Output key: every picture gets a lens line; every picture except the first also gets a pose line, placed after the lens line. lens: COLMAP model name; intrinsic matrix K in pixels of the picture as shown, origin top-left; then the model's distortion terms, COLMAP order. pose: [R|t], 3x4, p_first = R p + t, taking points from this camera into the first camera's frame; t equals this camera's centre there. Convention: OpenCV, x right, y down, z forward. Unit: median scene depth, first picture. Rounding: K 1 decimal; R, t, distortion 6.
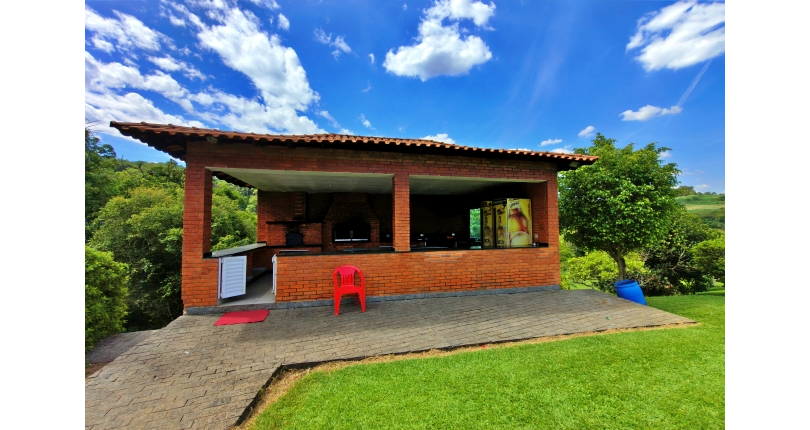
lens RADIAL K [[272.5, 0, 405.0], [0, 272.5, 215.0], [0, 0, 1]] dist [-0.002068, -0.000135]
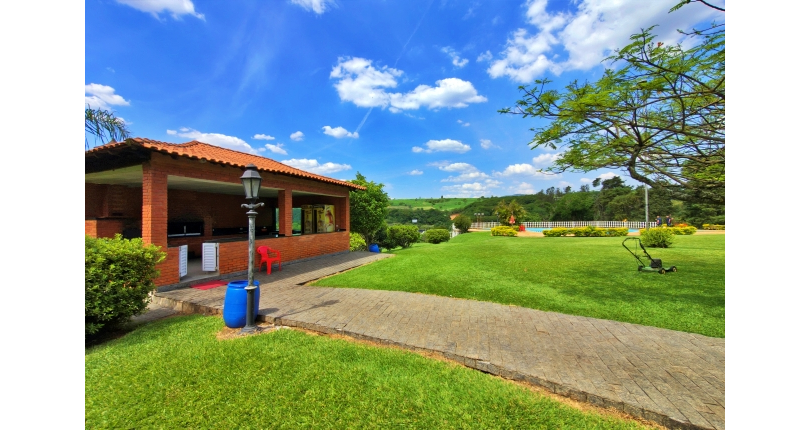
lens RADIAL K [[272.5, 0, 405.0], [0, 272.5, 215.0], [0, 0, 1]] dist [-0.002068, -0.000135]
pose [[0.571349, 0.007104, 0.820676, -0.769080], [-0.025594, 0.999630, 0.009166, -0.023906], [-0.820308, -0.026242, 0.571320, -0.430238]]
